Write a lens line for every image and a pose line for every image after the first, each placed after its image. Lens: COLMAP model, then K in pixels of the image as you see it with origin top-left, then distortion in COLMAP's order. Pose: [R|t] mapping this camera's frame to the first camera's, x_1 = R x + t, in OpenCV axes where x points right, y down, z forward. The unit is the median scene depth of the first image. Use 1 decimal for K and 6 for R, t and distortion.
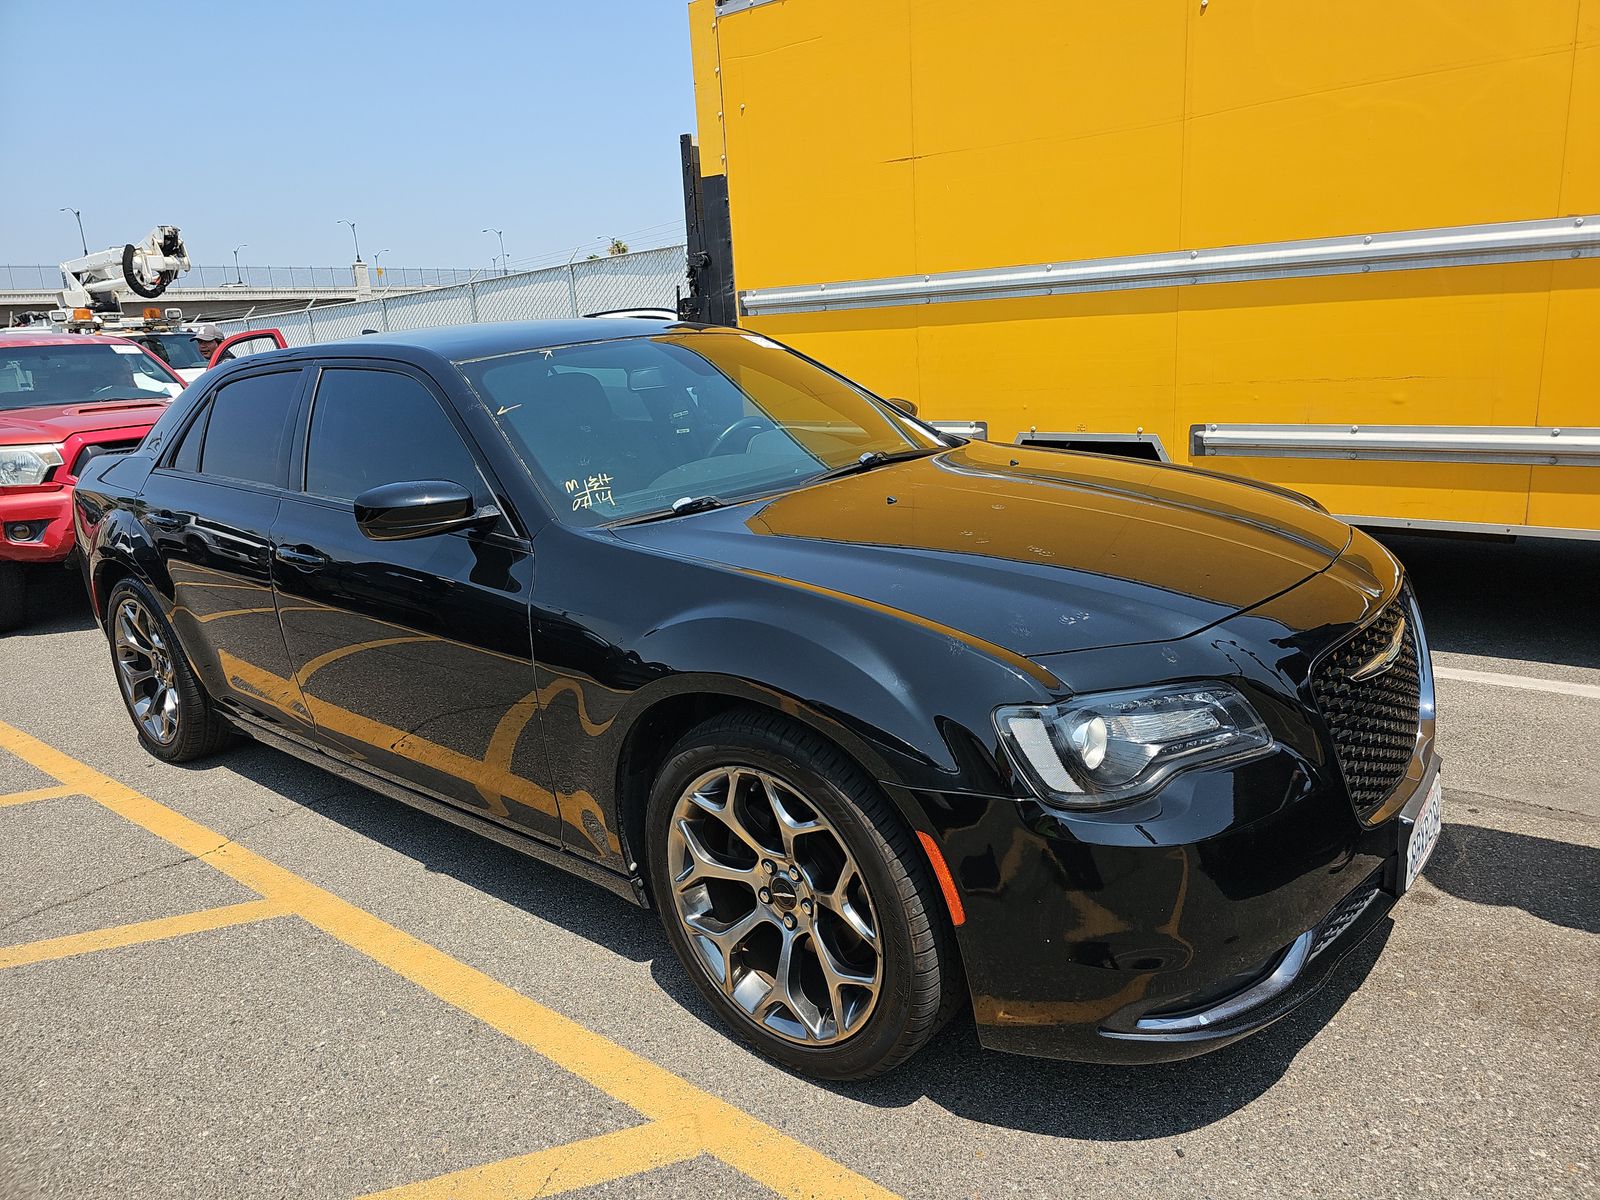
lens RADIAL K [[1060.5, 0, 802.6], [0, 1060.5, 597.4], [0, 0, 1]] dist [0.019269, -0.011926]
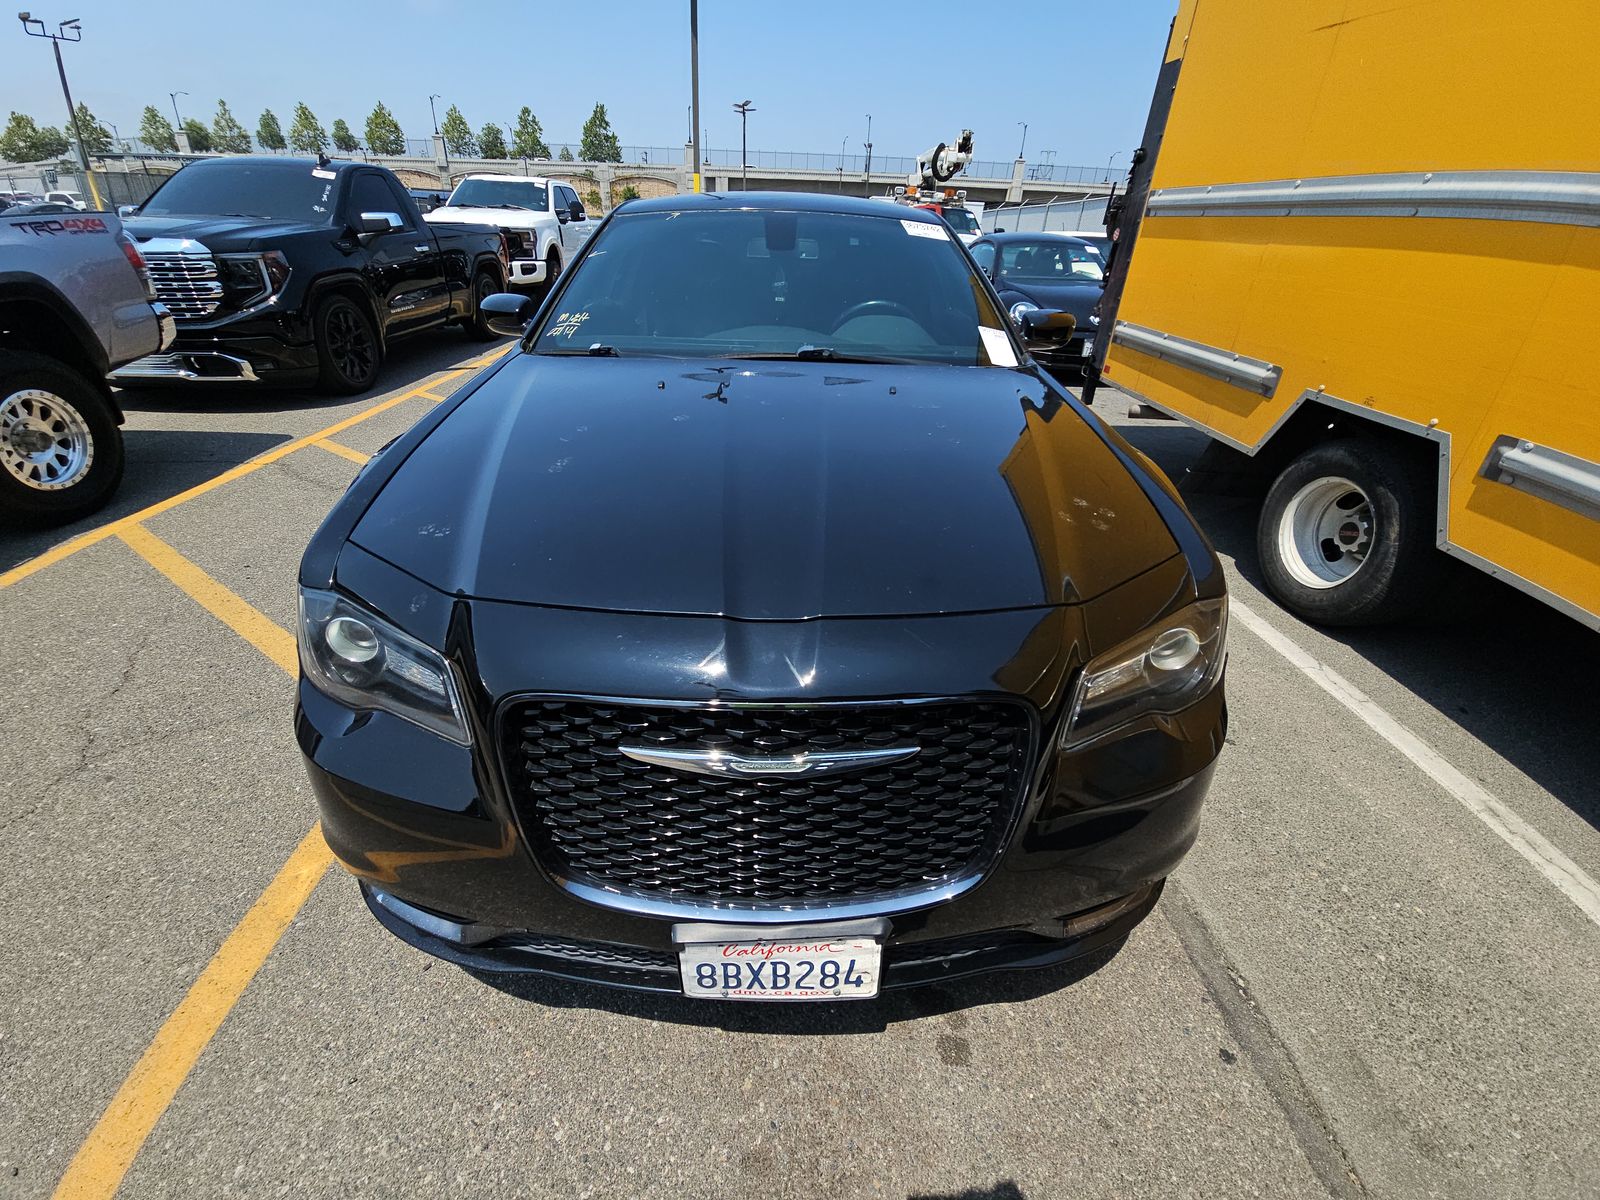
lens RADIAL K [[646.5, 0, 802.5], [0, 646.5, 608.1], [0, 0, 1]] dist [-0.008839, -0.002432]
pose [[0.640045, 0.461367, -0.614397, 0.299901], [-0.262120, 0.882787, 0.389846, -0.080972], [0.722243, -0.088473, 0.685957, 0.281465]]
